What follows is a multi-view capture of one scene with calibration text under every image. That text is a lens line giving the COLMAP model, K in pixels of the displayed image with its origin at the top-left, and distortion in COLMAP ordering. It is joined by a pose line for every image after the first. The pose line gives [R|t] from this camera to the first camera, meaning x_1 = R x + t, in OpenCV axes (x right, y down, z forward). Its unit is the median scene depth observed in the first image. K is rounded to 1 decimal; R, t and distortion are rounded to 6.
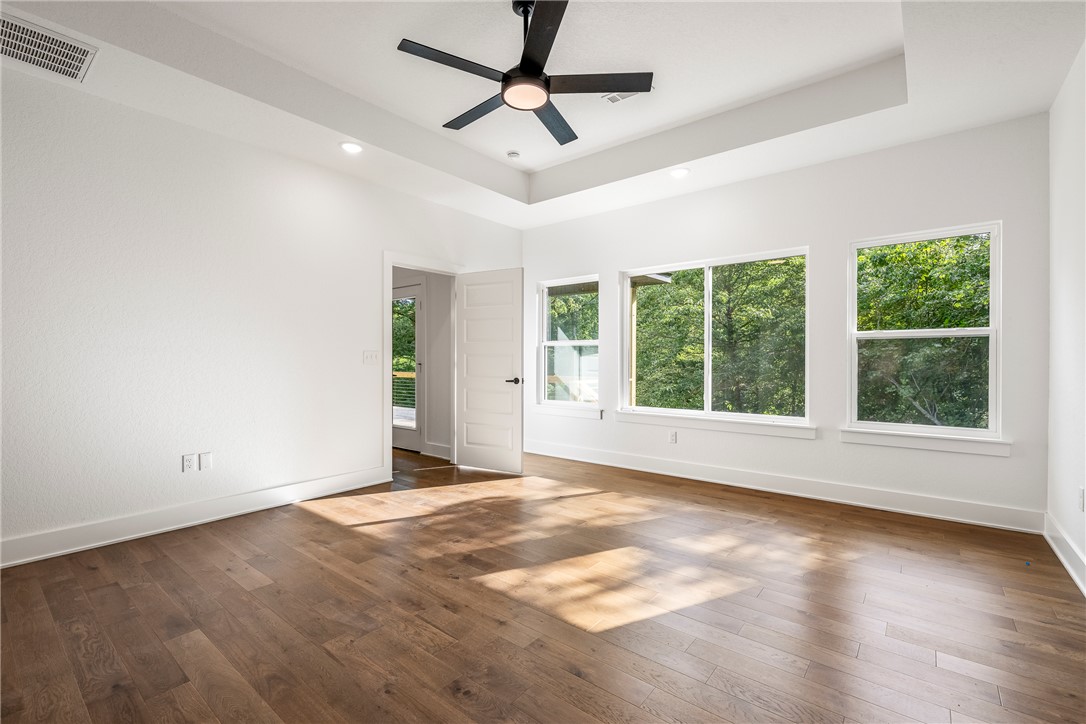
lens RADIAL K [[480.2, 0, 538.3], [0, 480.2, 358.0], [0, 0, 1]] dist [-0.000287, 0.000132]
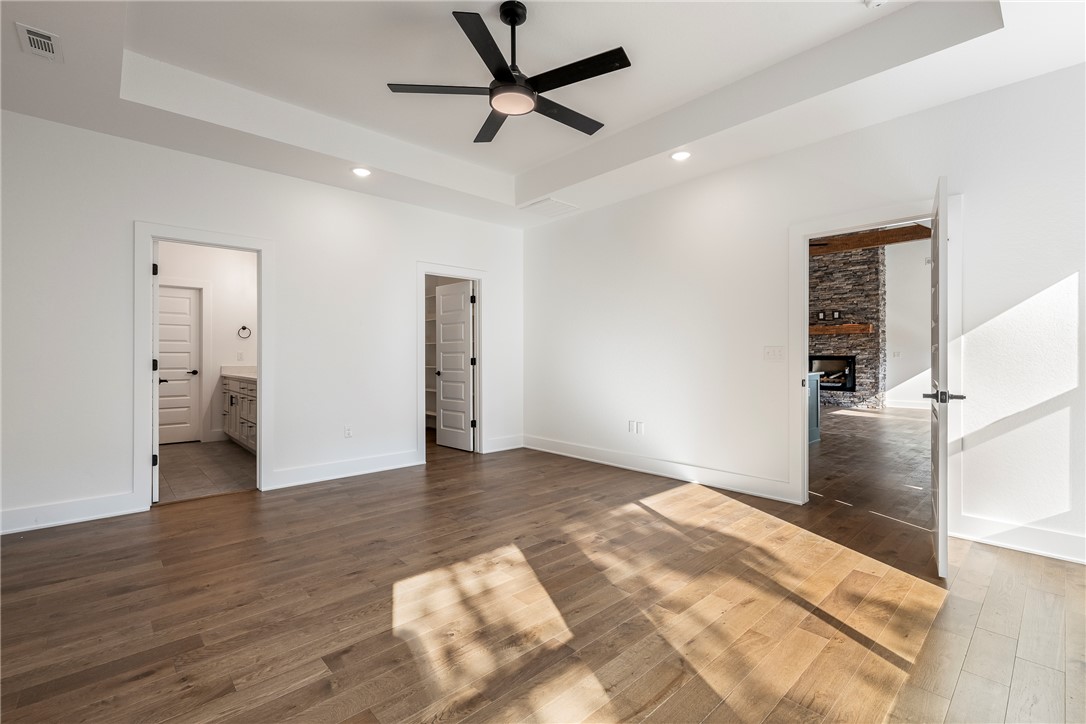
lens RADIAL K [[480.2, 0, 538.3], [0, 480.2, 358.0], [0, 0, 1]] dist [-0.000287, 0.000132]
pose [[-0.135203, 0.001447, -0.990817, 0.740242], [0.004310, 0.999990, 0.000872, 0.008432], [0.990809, -0.004153, -0.135207, 0.901862]]
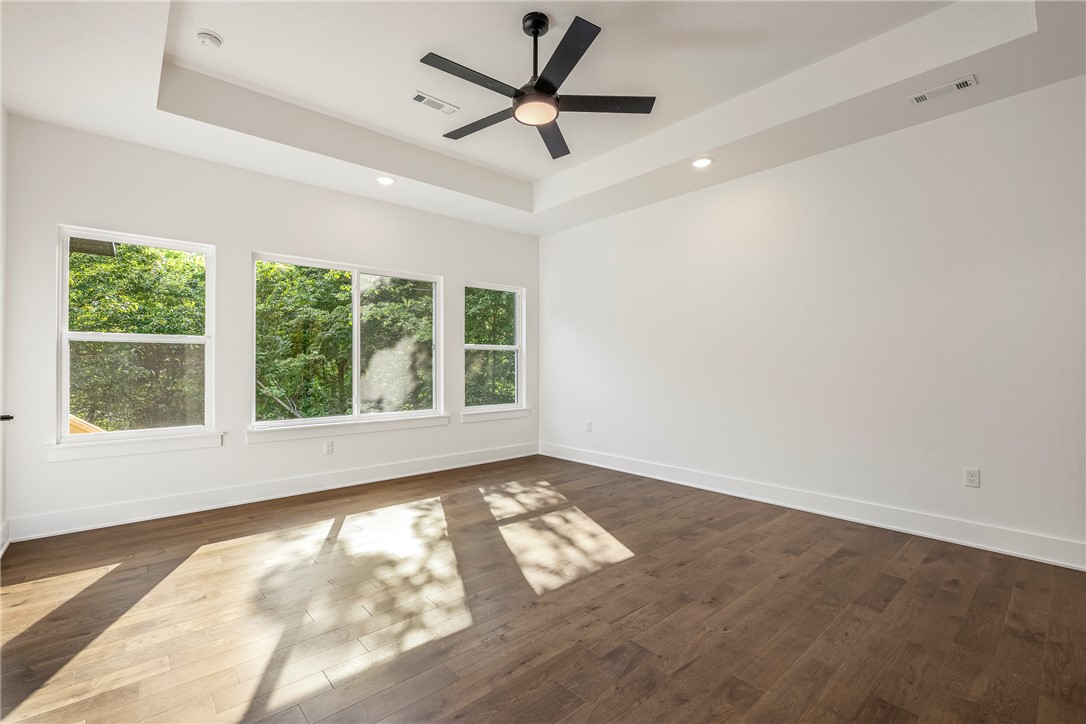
lens RADIAL K [[476.0, 0, 543.0], [0, 476.0, 362.0], [0, 0, 1]] dist [-0.002127, 0.000116]
pose [[0.148365, 0.004830, 0.988921, -0.789719], [-0.002872, 0.999986, -0.004454, 0.002747], [-0.988929, -0.002179, 0.148377, 0.630351]]
